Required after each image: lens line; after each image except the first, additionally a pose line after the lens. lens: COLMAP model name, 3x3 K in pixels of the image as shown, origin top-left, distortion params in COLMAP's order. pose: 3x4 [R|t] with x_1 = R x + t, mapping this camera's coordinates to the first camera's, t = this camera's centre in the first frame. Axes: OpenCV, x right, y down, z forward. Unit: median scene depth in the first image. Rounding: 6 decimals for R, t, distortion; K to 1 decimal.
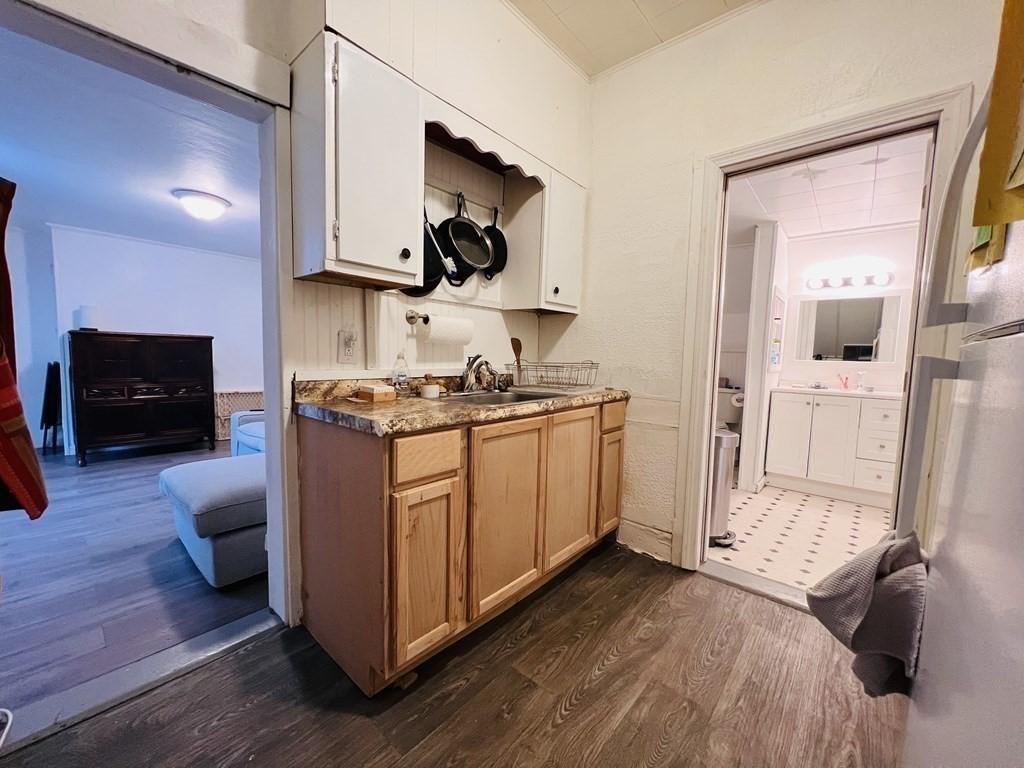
lens RADIAL K [[408.4, 0, 511.3], [0, 408.4, 388.3], [0, 0, 1]] dist [-0.001088, -0.000328]
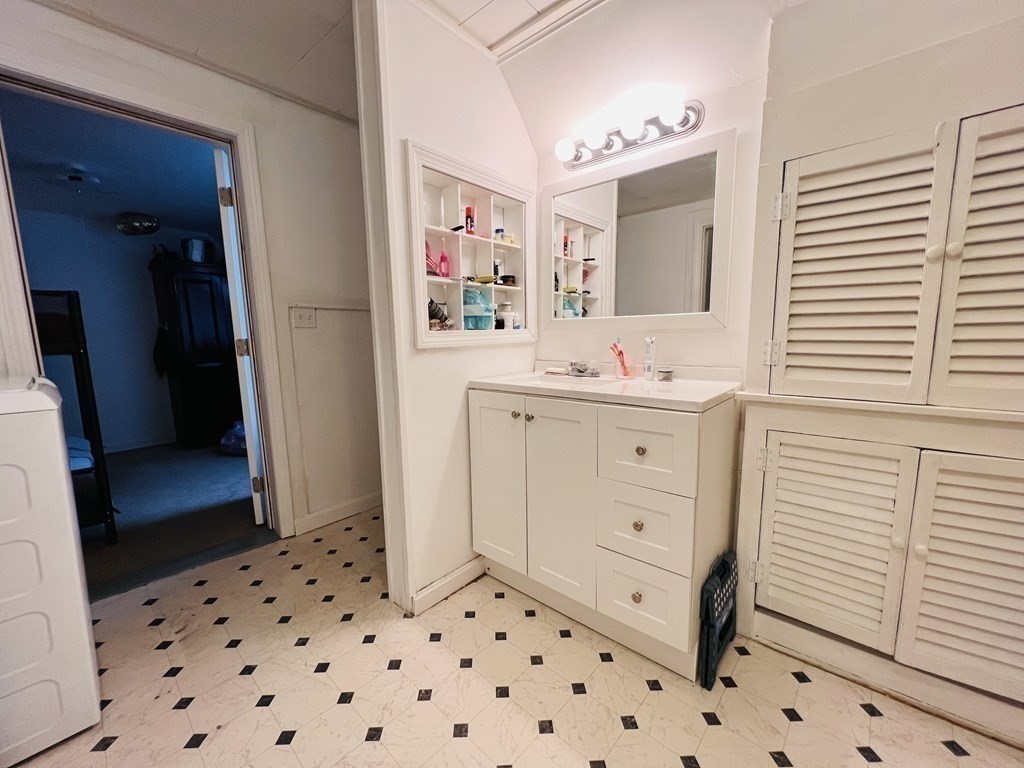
lens RADIAL K [[408.4, 0, 511.3], [0, 408.4, 388.3], [0, 0, 1]] dist [-0.001088, -0.000328]
pose [[0.998829, -0.046105, -0.014640, 1.749045], [0.046813, 0.997527, 0.052428, -0.036361], [0.012186, -0.053052, 0.998517, 1.338085]]
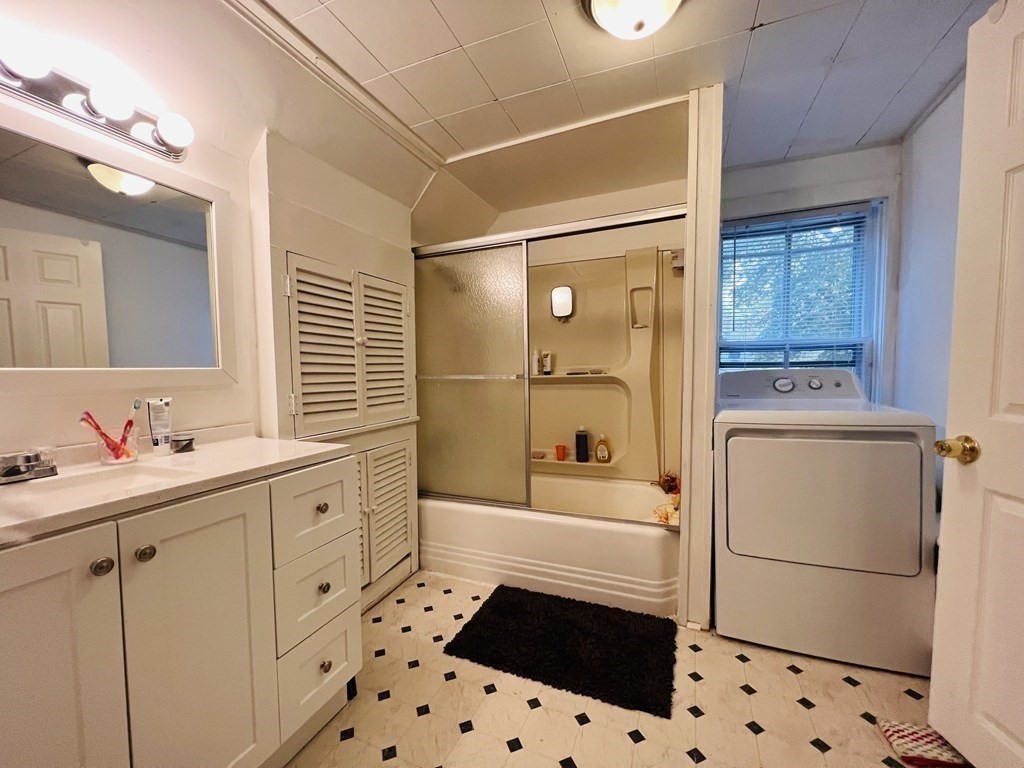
lens RADIAL K [[408.4, 0, 511.3], [0, 408.4, 388.3], [0, 0, 1]] dist [-0.001088, -0.000328]
pose [[-0.314978, -0.068394, 0.946631, 1.113112], [0.081244, 0.991796, 0.098690, -0.142300], [-0.945615, 0.107993, -0.306837, 2.041392]]
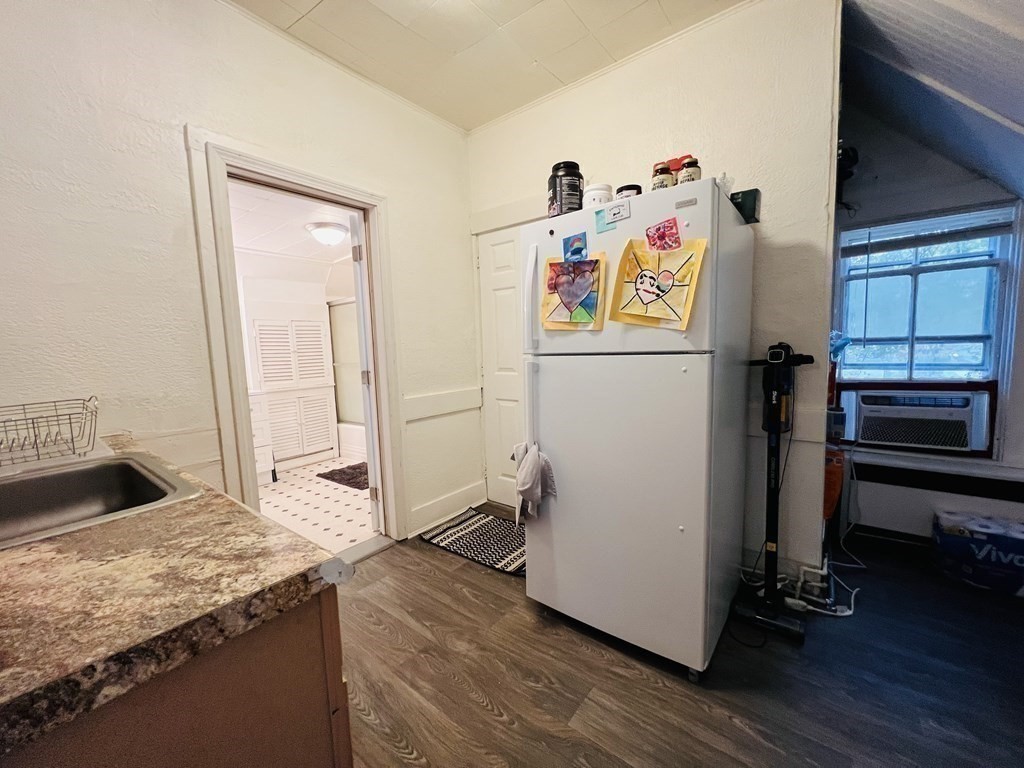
lens RADIAL K [[408.4, 0, 511.3], [0, 408.4, 388.3], [0, 0, 1]] dist [-0.001088, -0.000328]
pose [[-0.057677, -0.123272, 0.990695, -0.638874], [0.119128, 0.984407, 0.129425, -0.124025], [-0.991202, 0.125485, -0.042092, 0.632870]]
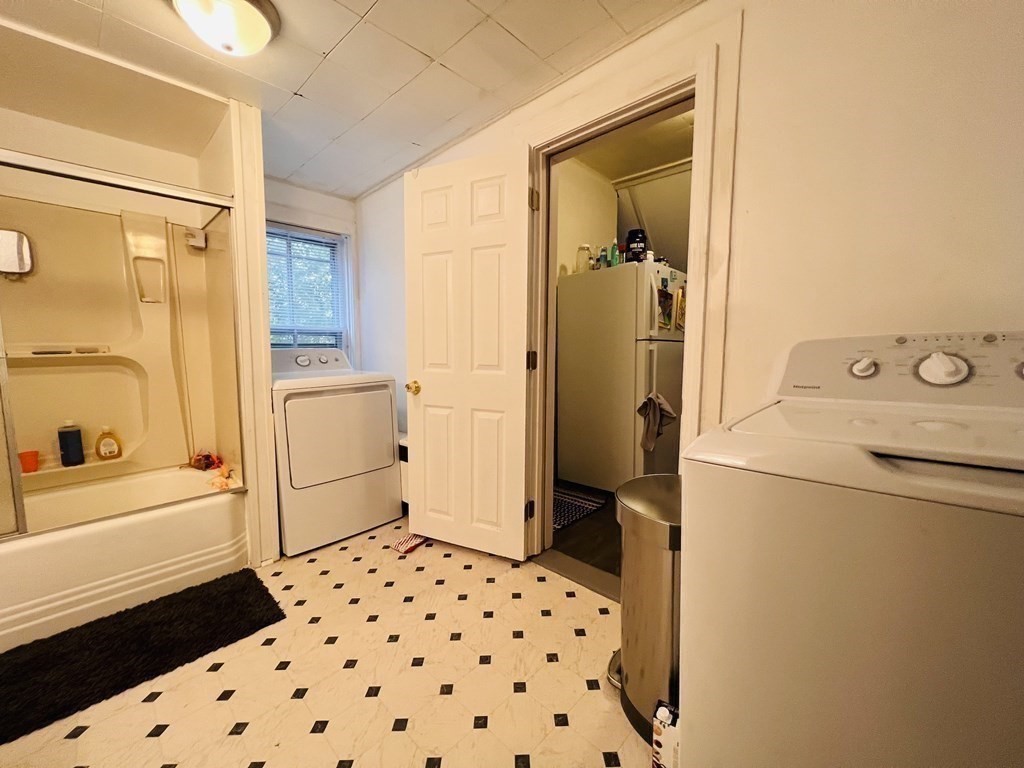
lens RADIAL K [[408.4, 0, 511.3], [0, 408.4, 388.3], [0, 0, 1]] dist [-0.001088, -0.000328]
pose [[-0.999002, -0.027718, 0.035030, 1.142720], [-0.021122, 0.984104, 0.176332, -0.161195], [-0.039360, 0.175417, -0.983707, 2.516256]]
